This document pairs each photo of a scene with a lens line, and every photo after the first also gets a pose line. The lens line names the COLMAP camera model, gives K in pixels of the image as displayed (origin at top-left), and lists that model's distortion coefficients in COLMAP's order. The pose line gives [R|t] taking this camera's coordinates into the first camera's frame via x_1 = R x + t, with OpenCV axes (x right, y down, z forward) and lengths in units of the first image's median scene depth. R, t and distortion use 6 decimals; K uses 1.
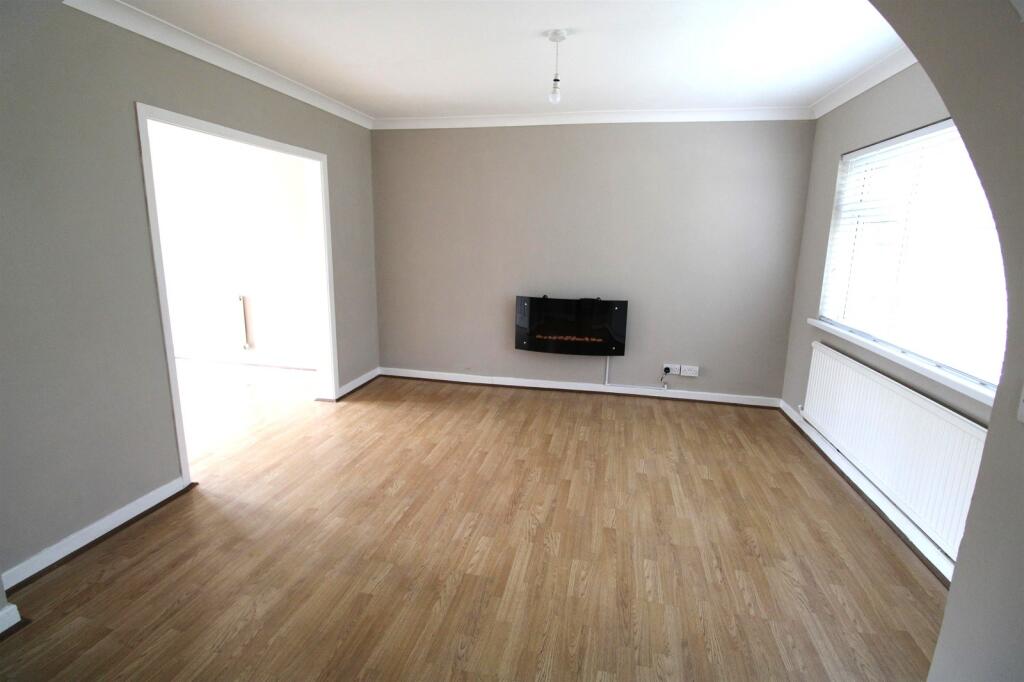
lens RADIAL K [[492.2, 0, 512.4], [0, 492.2, 340.4], [0, 0, 1]] dist [-0.003121, -0.000122]
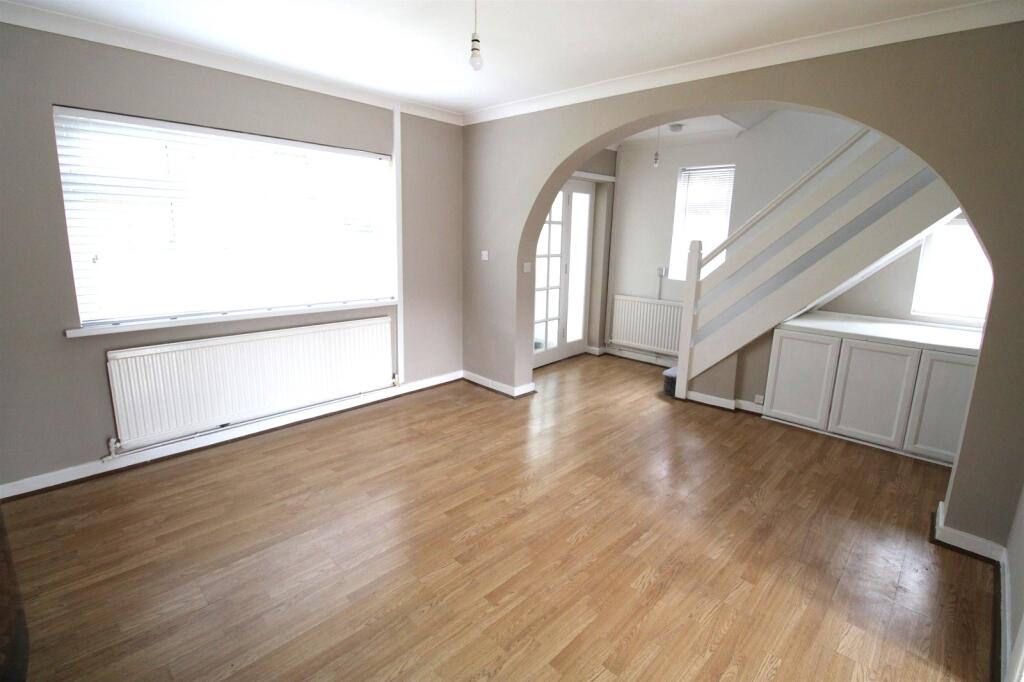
lens RADIAL K [[492.2, 0, 510.7], [0, 492.2, 338.7], [0, 0, 1]] dist [-0.003121, -0.000122]
pose [[-0.856070, -0.148682, 0.495012, -0.378185], [0.066396, 0.918161, 0.390605, -0.340208], [-0.512577, 0.367252, -0.776139, 1.548453]]
